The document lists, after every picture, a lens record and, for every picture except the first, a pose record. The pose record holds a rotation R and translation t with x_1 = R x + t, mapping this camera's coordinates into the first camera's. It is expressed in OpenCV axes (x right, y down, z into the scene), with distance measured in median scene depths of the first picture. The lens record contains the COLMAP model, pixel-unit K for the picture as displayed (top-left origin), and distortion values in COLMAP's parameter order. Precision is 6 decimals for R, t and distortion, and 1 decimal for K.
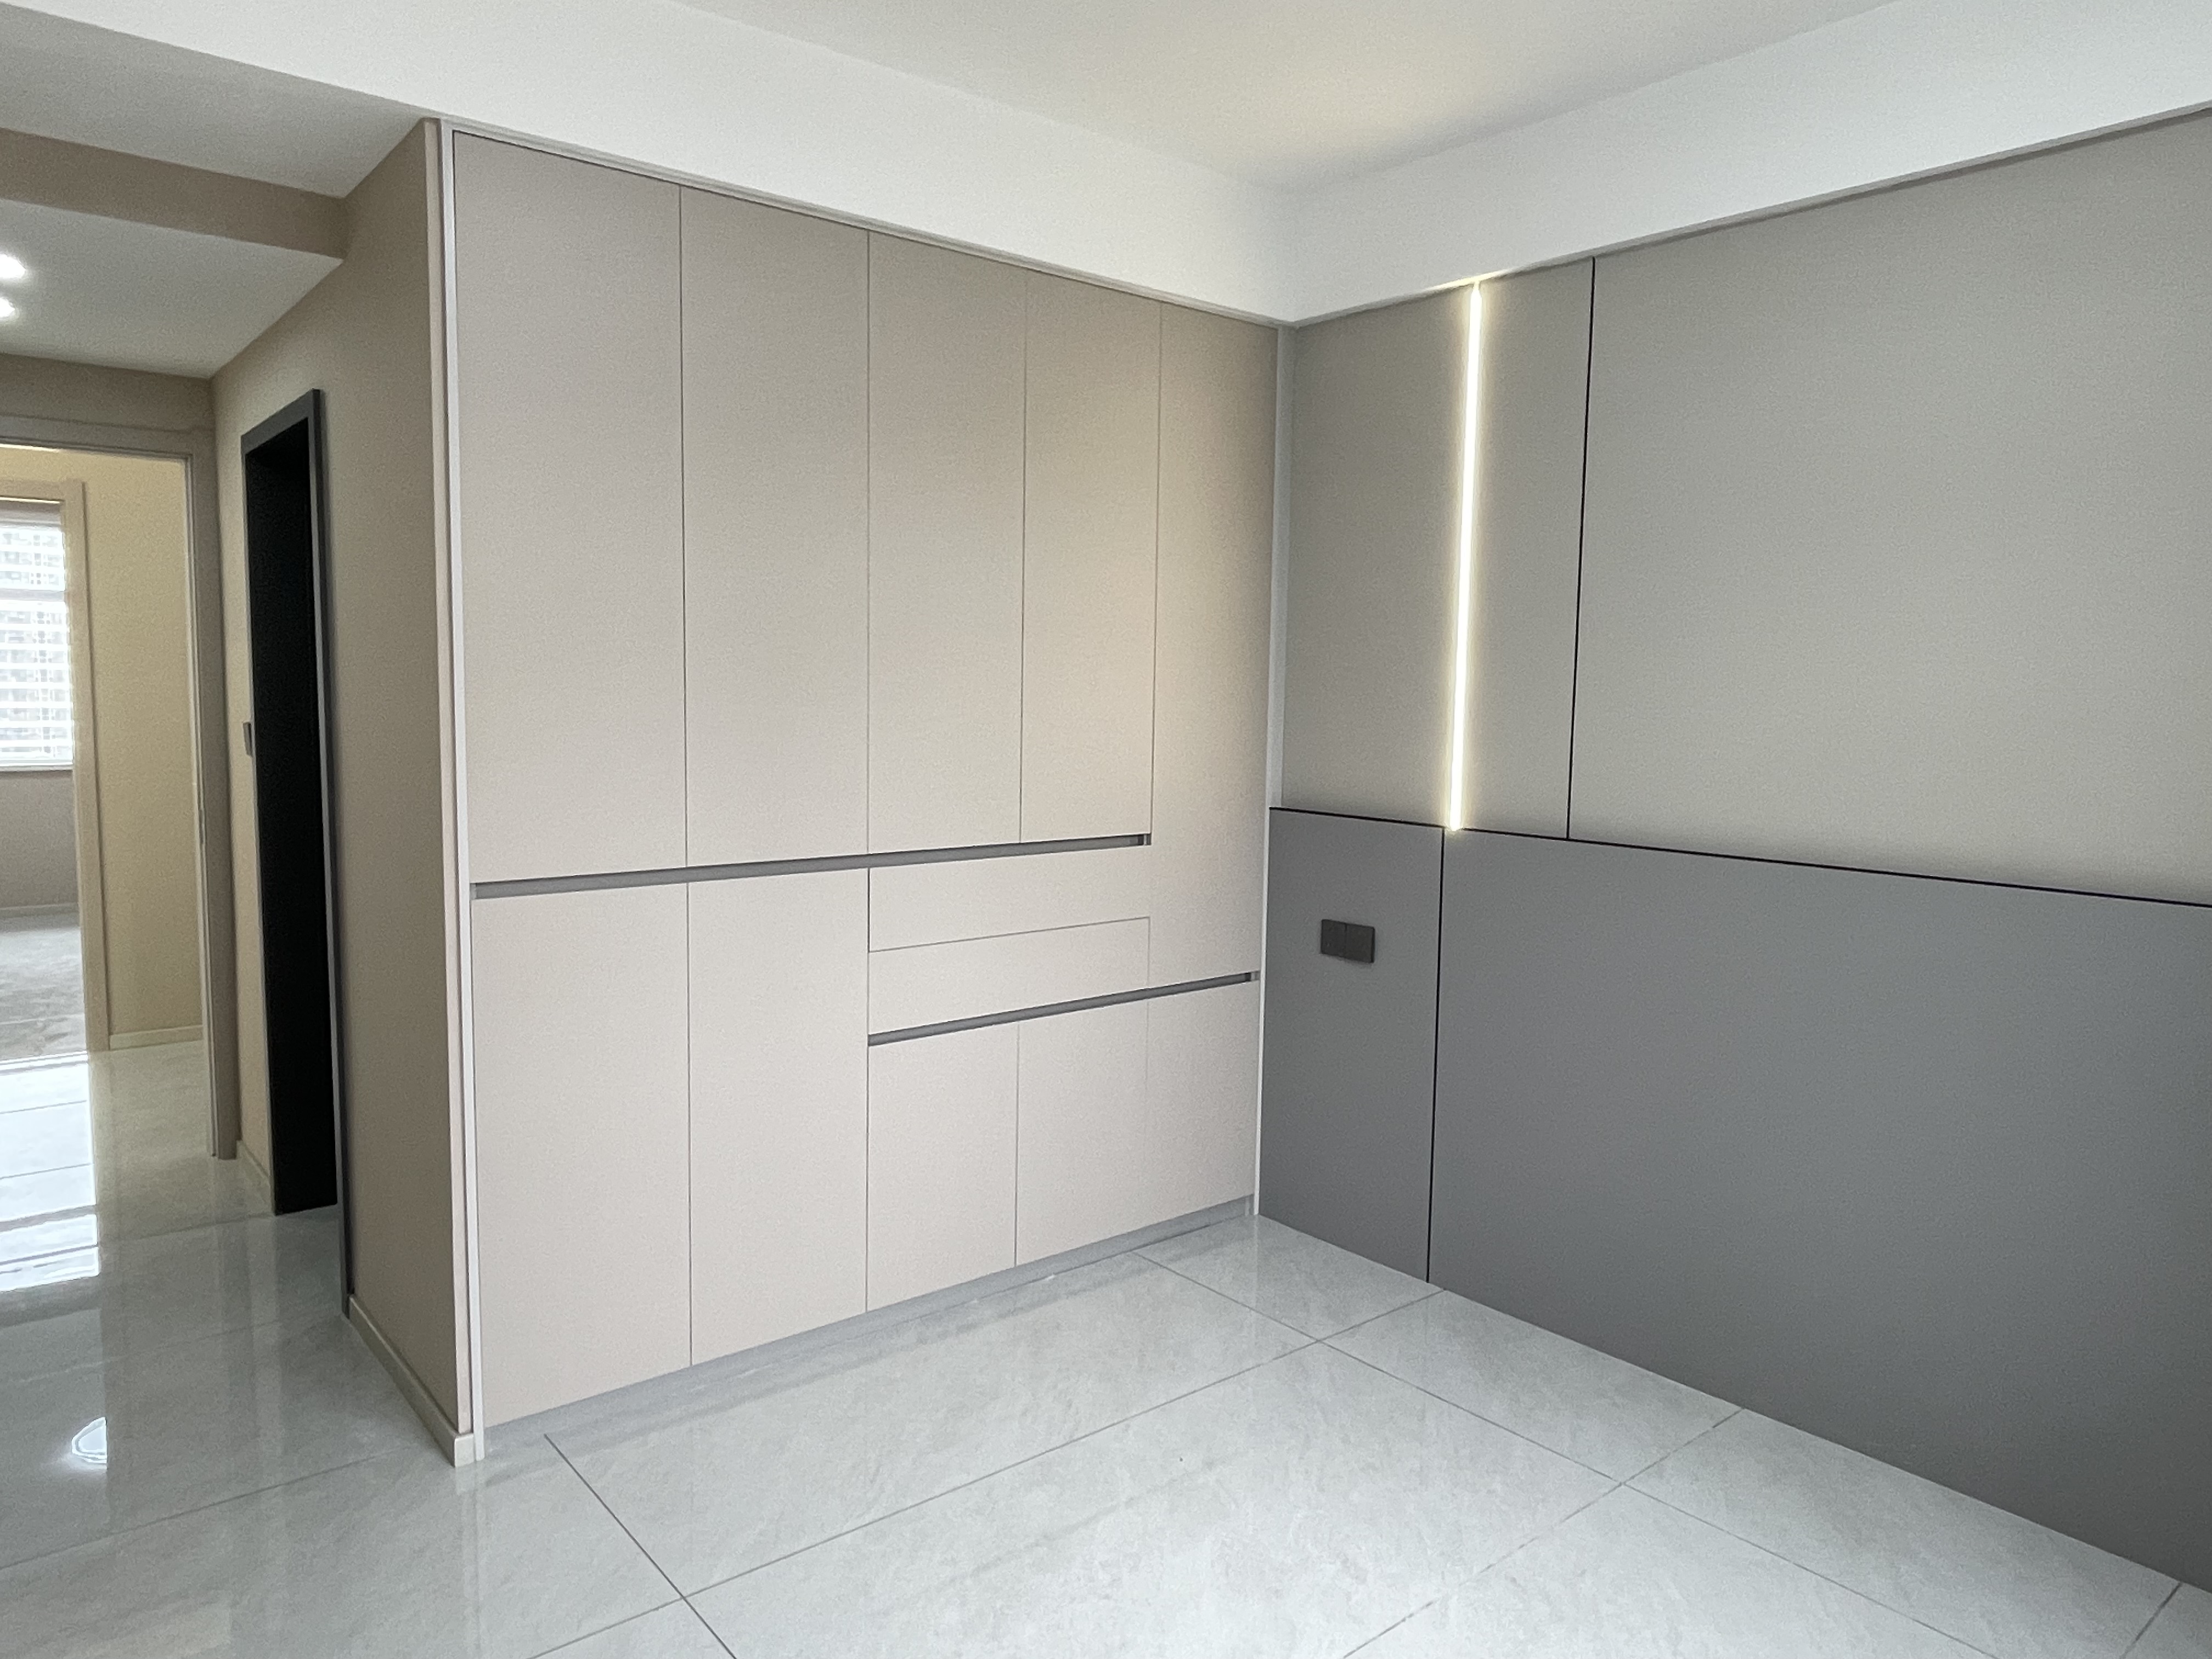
lens RADIAL K [[1440.9, 0, 1106.0], [0, 1440.9, 829.5], [0, 0, 1]] dist [0.001124, -0.001085]
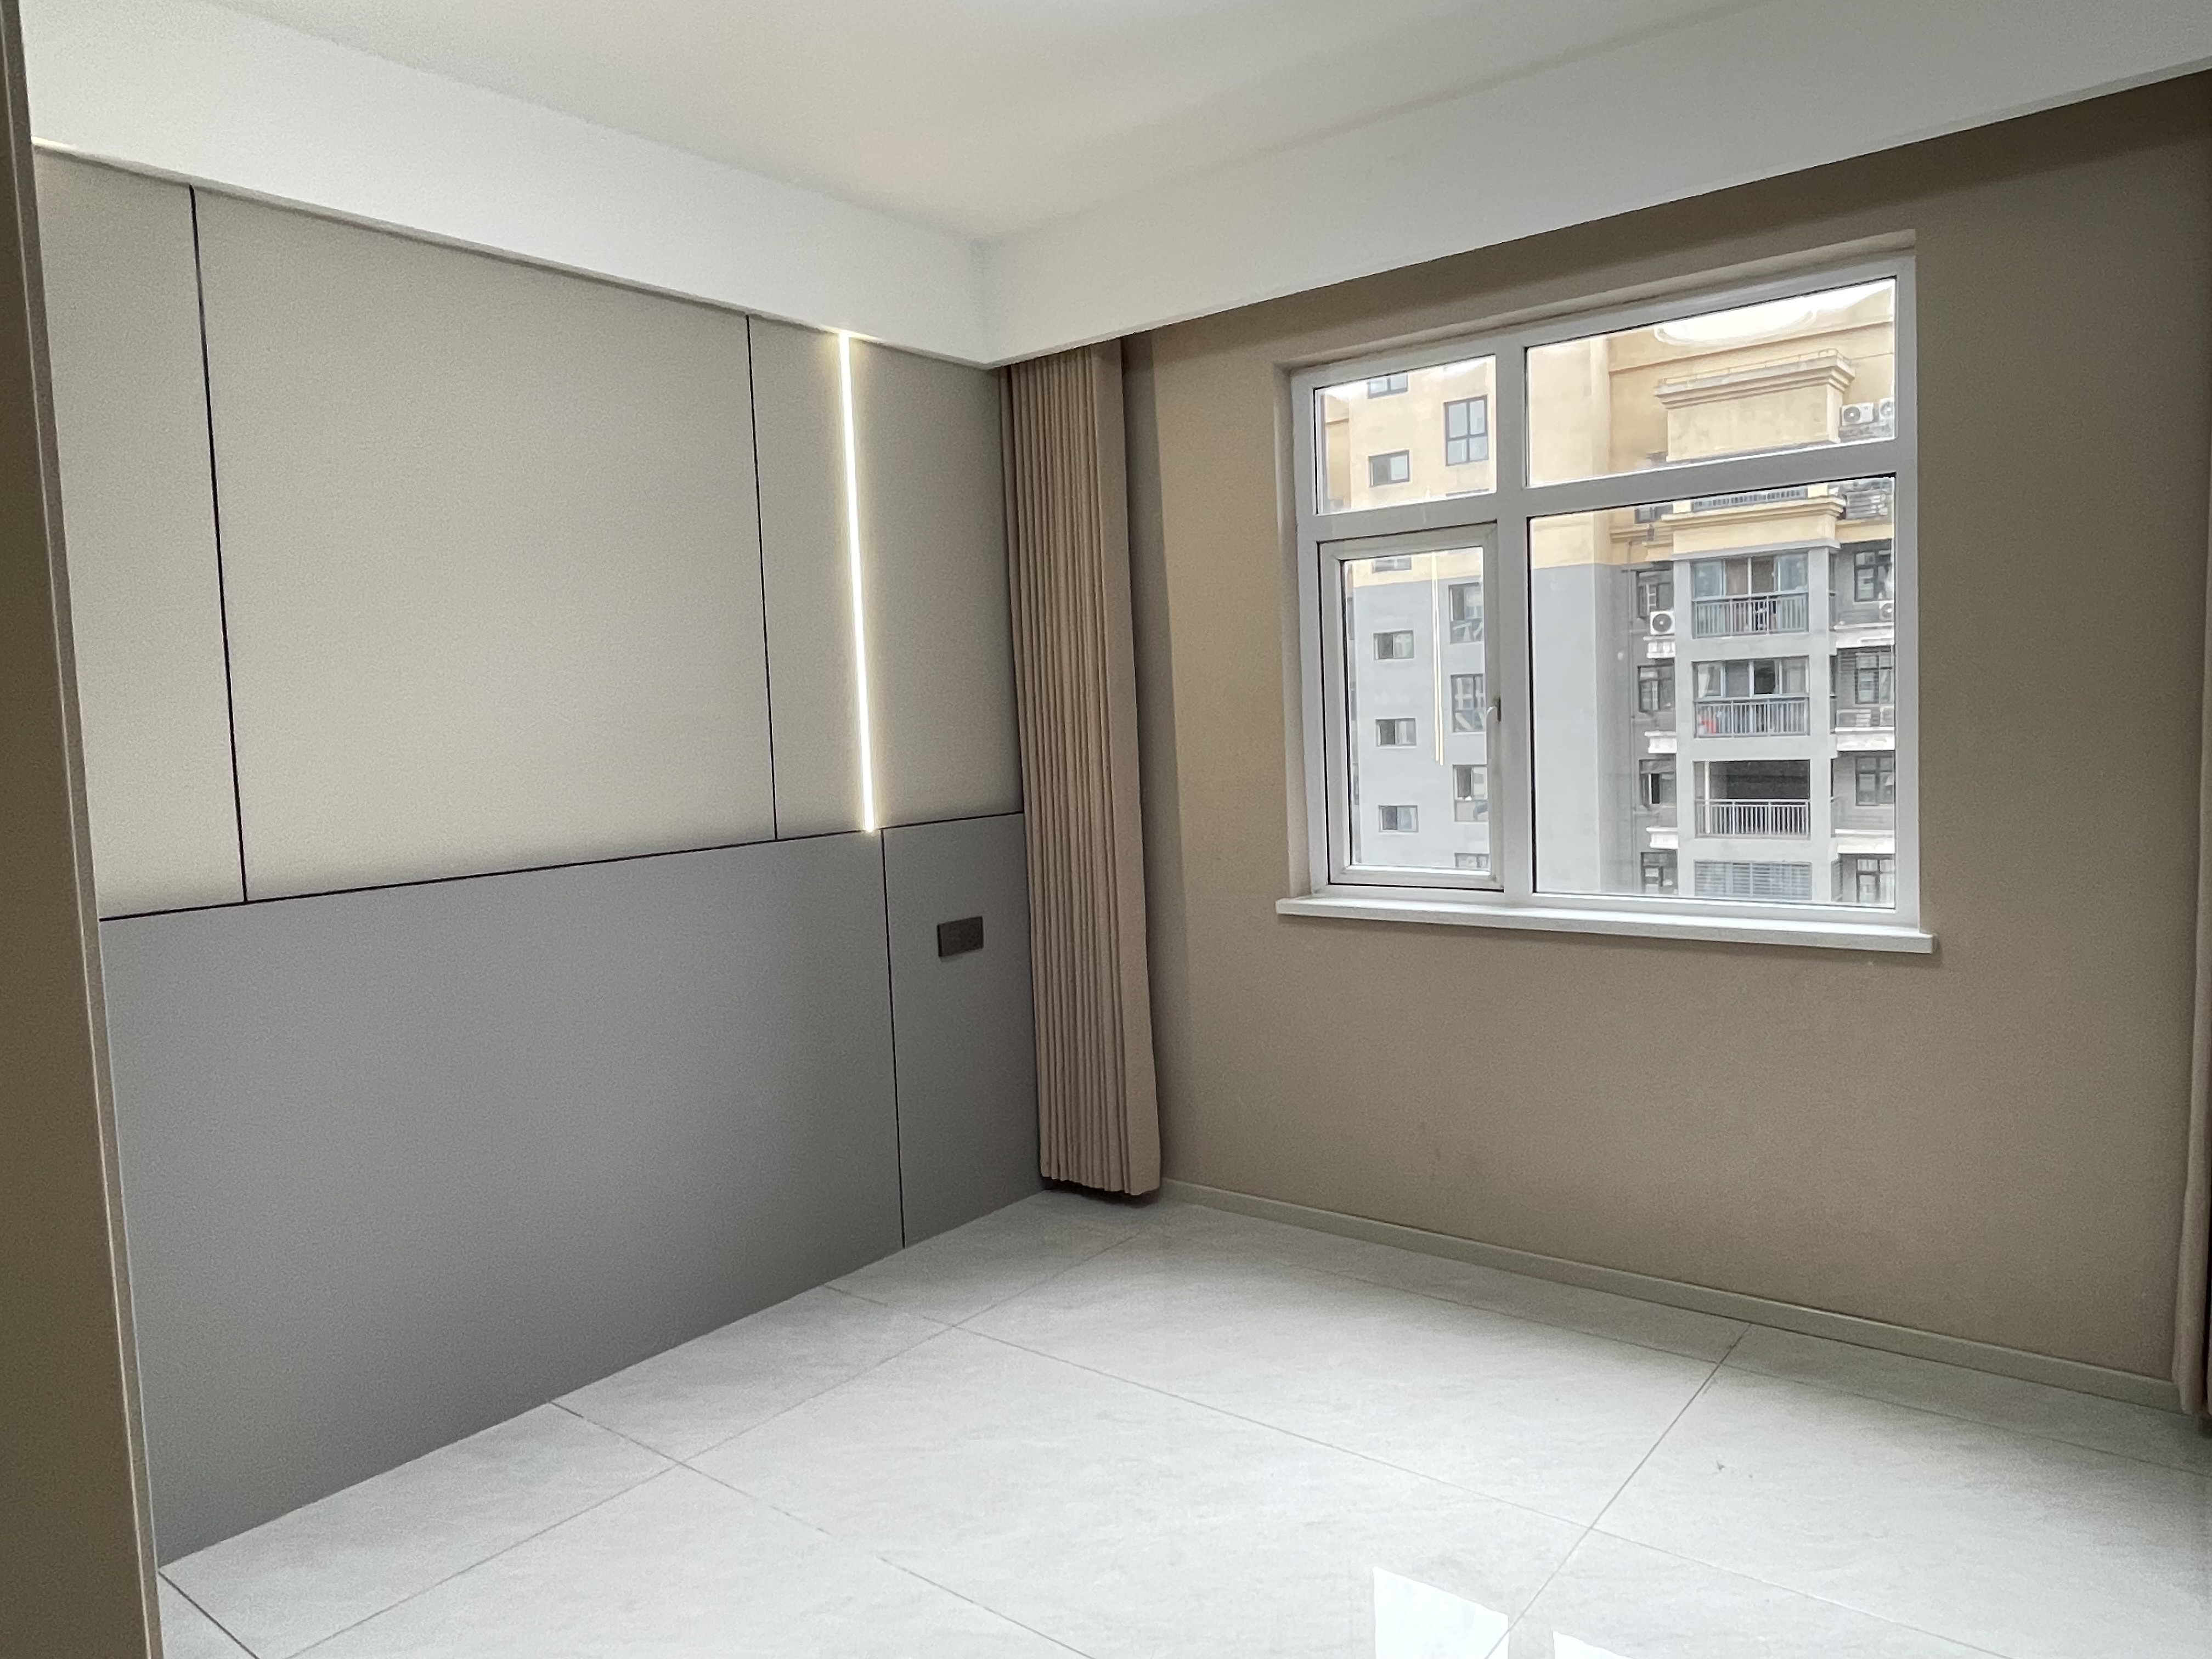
lens RADIAL K [[1440.9, 0, 1106.0], [0, 1440.9, 829.5], [0, 0, 1]] dist [0.001124, -0.001085]
pose [[-0.216139, -0.084139, 0.972731, -0.840700], [0.120054, 0.986429, 0.111999, -0.101396], [-0.968954, 0.140988, -0.203104, 1.025903]]
